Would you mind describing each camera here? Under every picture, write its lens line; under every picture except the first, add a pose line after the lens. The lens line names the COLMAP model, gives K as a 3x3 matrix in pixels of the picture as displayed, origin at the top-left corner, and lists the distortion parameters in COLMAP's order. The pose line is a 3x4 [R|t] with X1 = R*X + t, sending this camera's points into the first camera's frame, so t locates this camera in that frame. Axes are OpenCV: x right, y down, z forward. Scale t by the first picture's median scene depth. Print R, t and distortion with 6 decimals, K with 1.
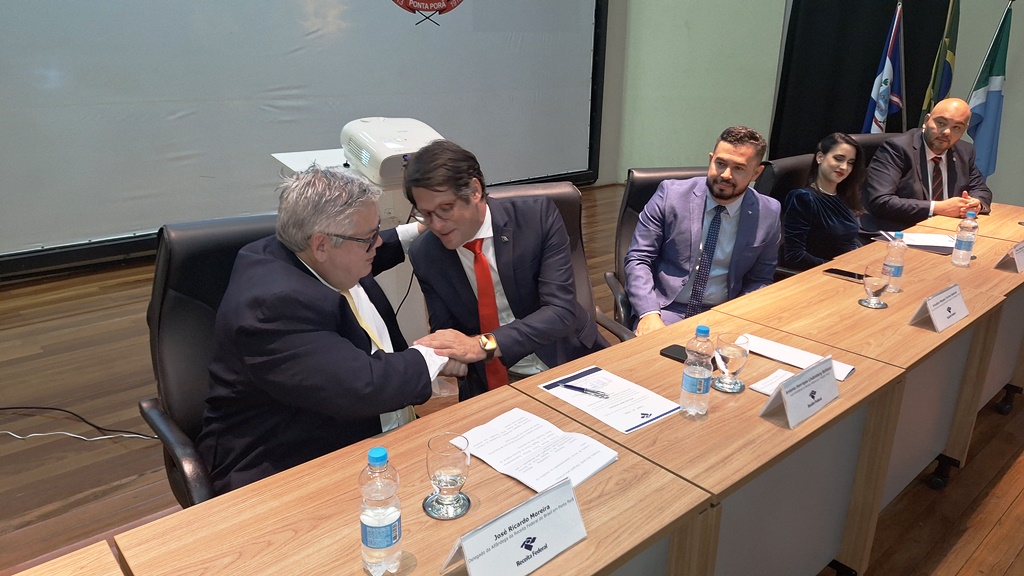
lens RADIAL K [[704.5, 0, 508.7], [0, 704.5, 291.7], [0, 0, 1]] dist [0.057073, -0.060471]
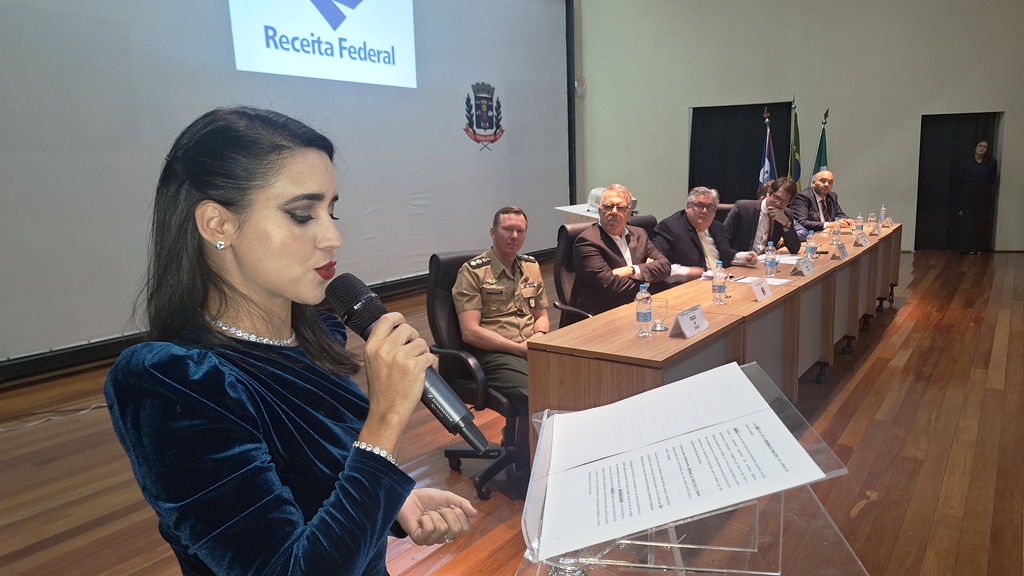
lens RADIAL K [[704.5, 0, 503.4], [0, 704.5, 293.2], [0, 0, 1]] dist [0.057073, -0.060471]
pose [[0.973619, -0.080501, 0.213506, -0.847539], [0.113365, 0.982702, -0.146443, 0.300686], [-0.198024, 0.166784, 0.965904, -0.832471]]
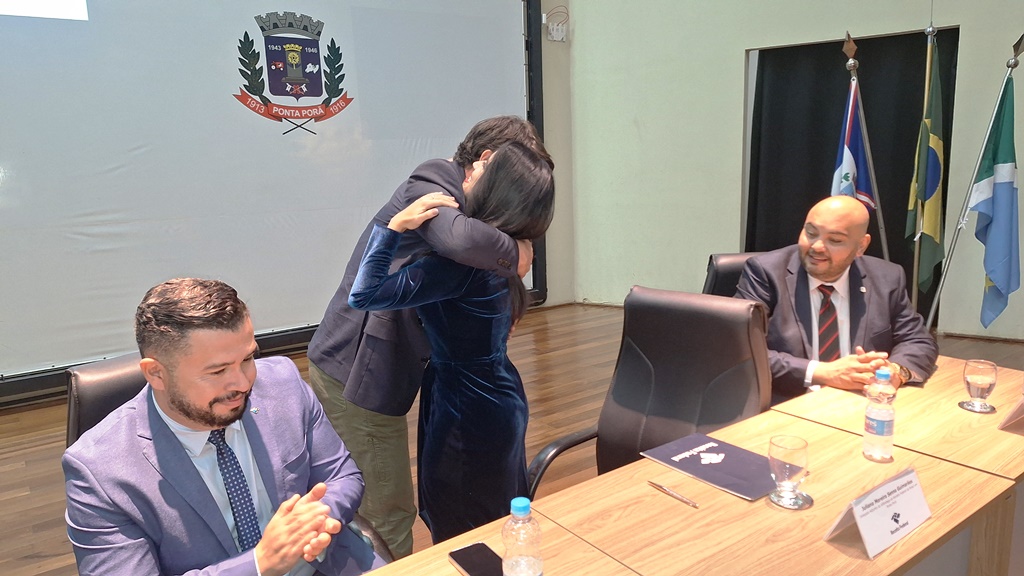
lens RADIAL K [[704.5, 0, 514.7], [0, 704.5, 297.3], [0, 0, 1]] dist [0.057073, -0.060471]
pose [[0.994281, -0.024034, -0.104054, 0.459885], [0.009464, 0.990343, -0.138316, -0.114886], [0.106374, 0.136541, 0.984907, 0.410654]]
